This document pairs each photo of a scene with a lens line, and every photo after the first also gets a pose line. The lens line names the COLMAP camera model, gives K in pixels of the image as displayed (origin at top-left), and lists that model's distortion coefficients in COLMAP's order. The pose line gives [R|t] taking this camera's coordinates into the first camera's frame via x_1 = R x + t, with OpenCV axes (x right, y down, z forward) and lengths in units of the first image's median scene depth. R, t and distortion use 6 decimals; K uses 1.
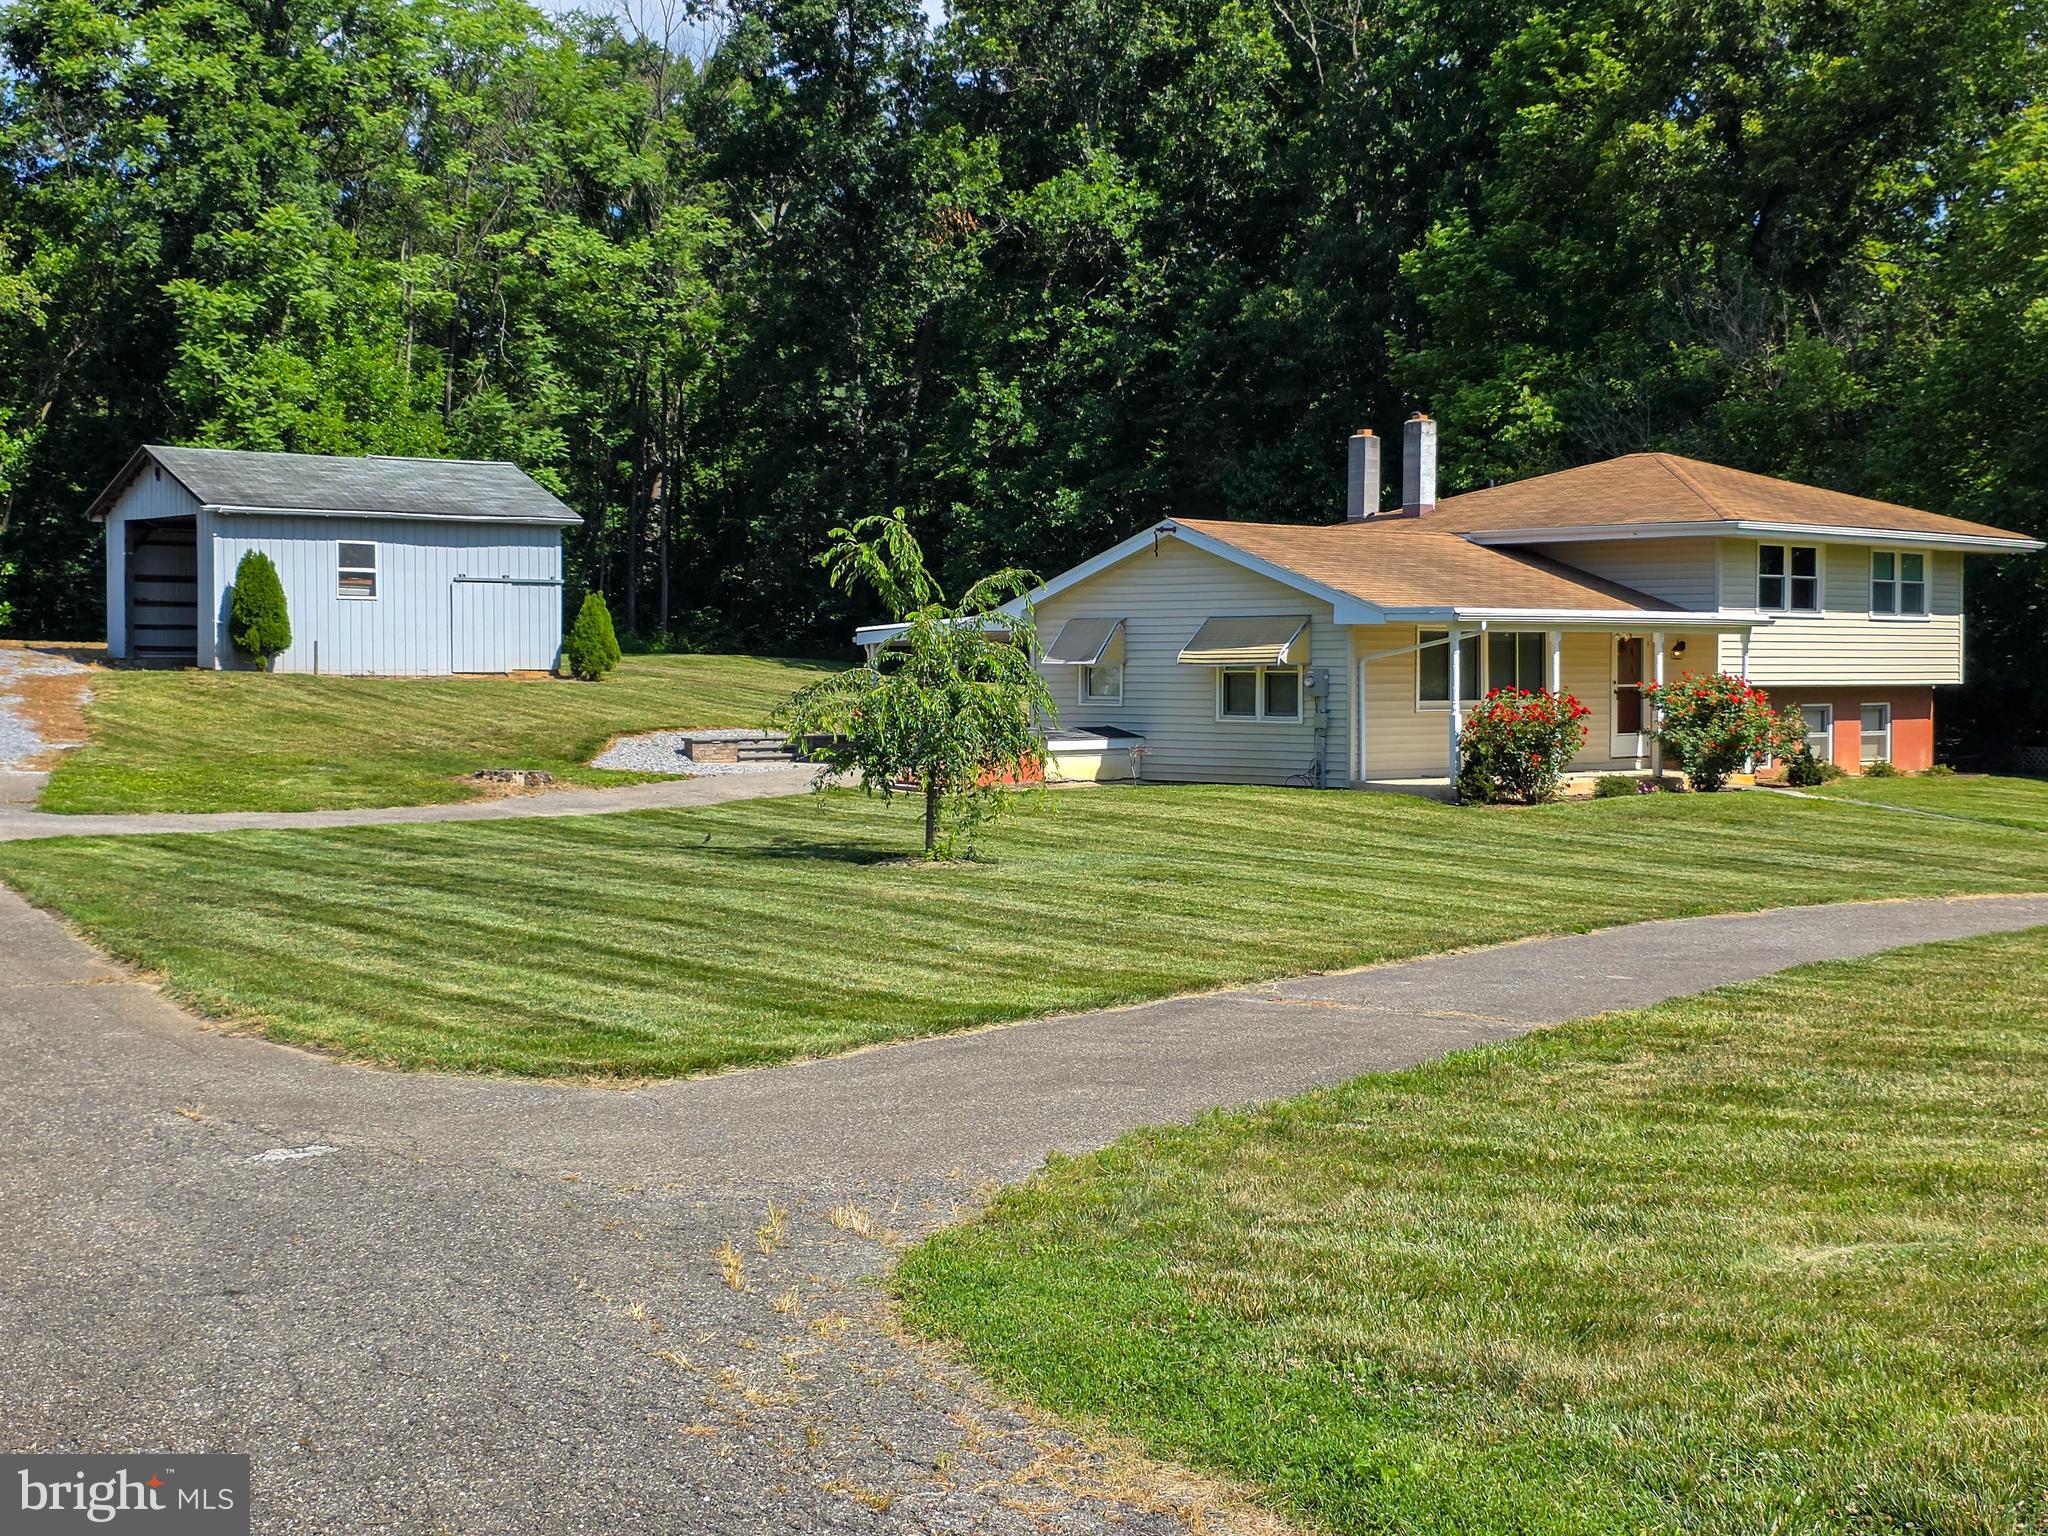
lens RADIAL K [[2620.6, 0, 1041.1], [0, 2620.6, 732.7], [0, 0, 1]] dist [0.168134, -0.485807]
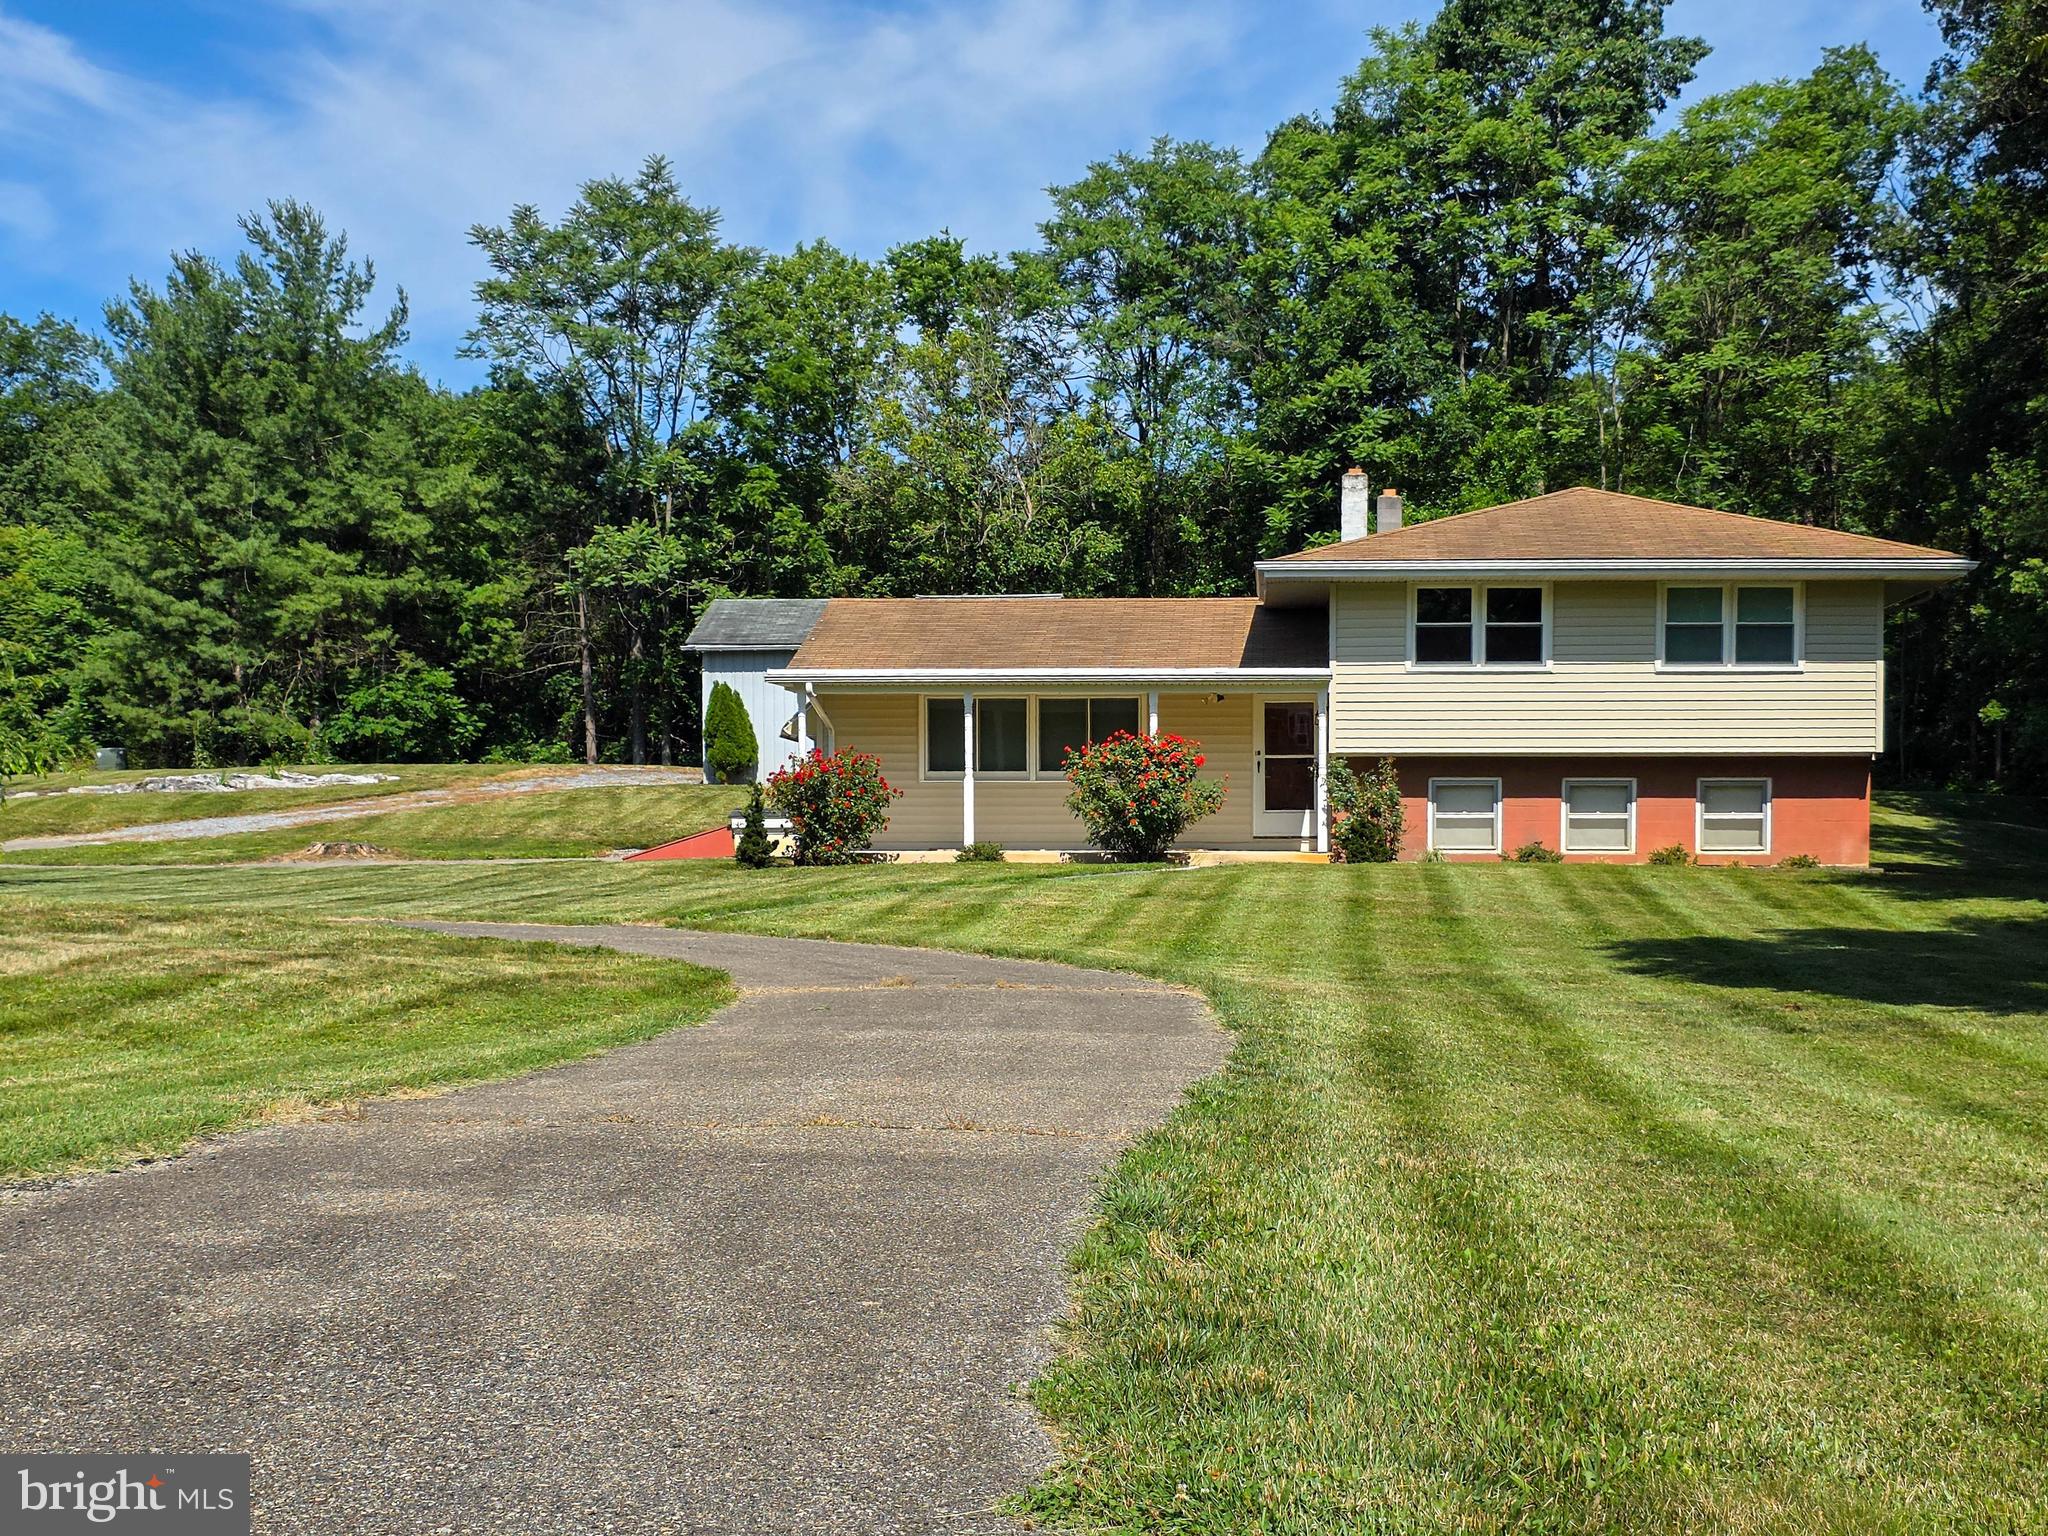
lens RADIAL K [[2747.6, 0, 1129.6], [0, 2747.6, 1001.4], [0, 0, 1]] dist [0.059064, -0.057668]
pose [[0.705987, 0.037605, -0.707226, 0.791481], [-0.019063, 0.999237, 0.034103, 0.031786], [0.707968, -0.010594, 0.706165, 0.291611]]
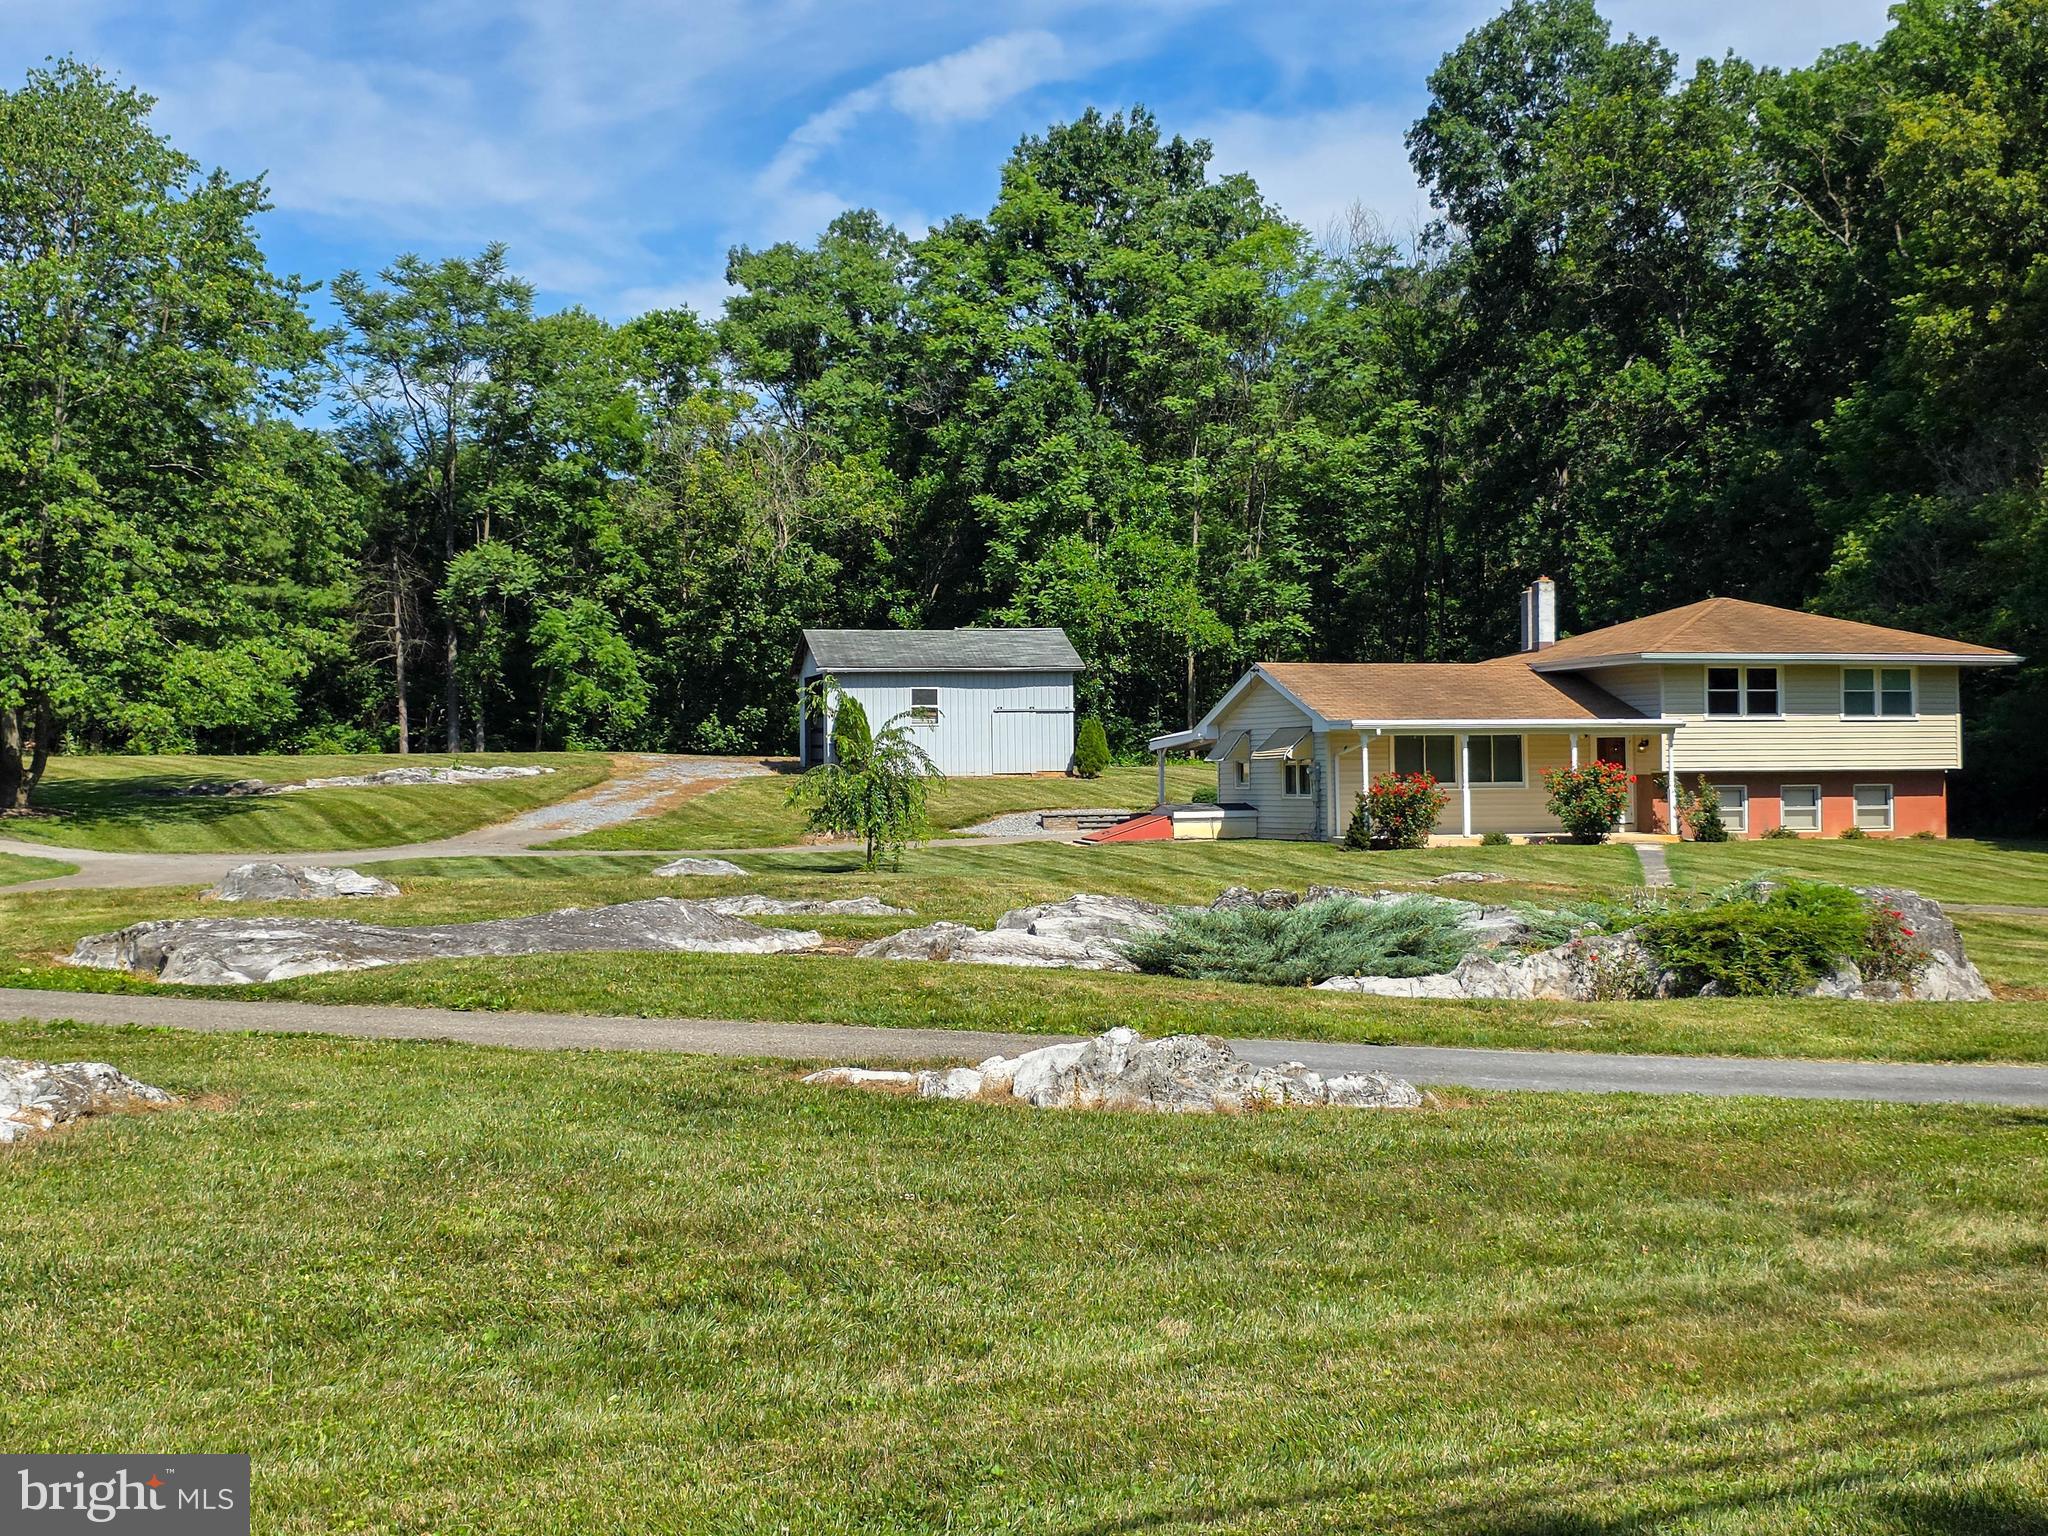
lens RADIAL K [[2588.8, 0, 1020.9], [0, 2588.8, 658.3], [0, 0, 1]] dist [0.052159, -0.000752]
pose [[0.893237, -0.031279, -0.448496, 0.526031], [-0.001293, 0.997394, -0.072136, 0.020167], [0.449584, 0.065015, 0.890869, -0.335555]]
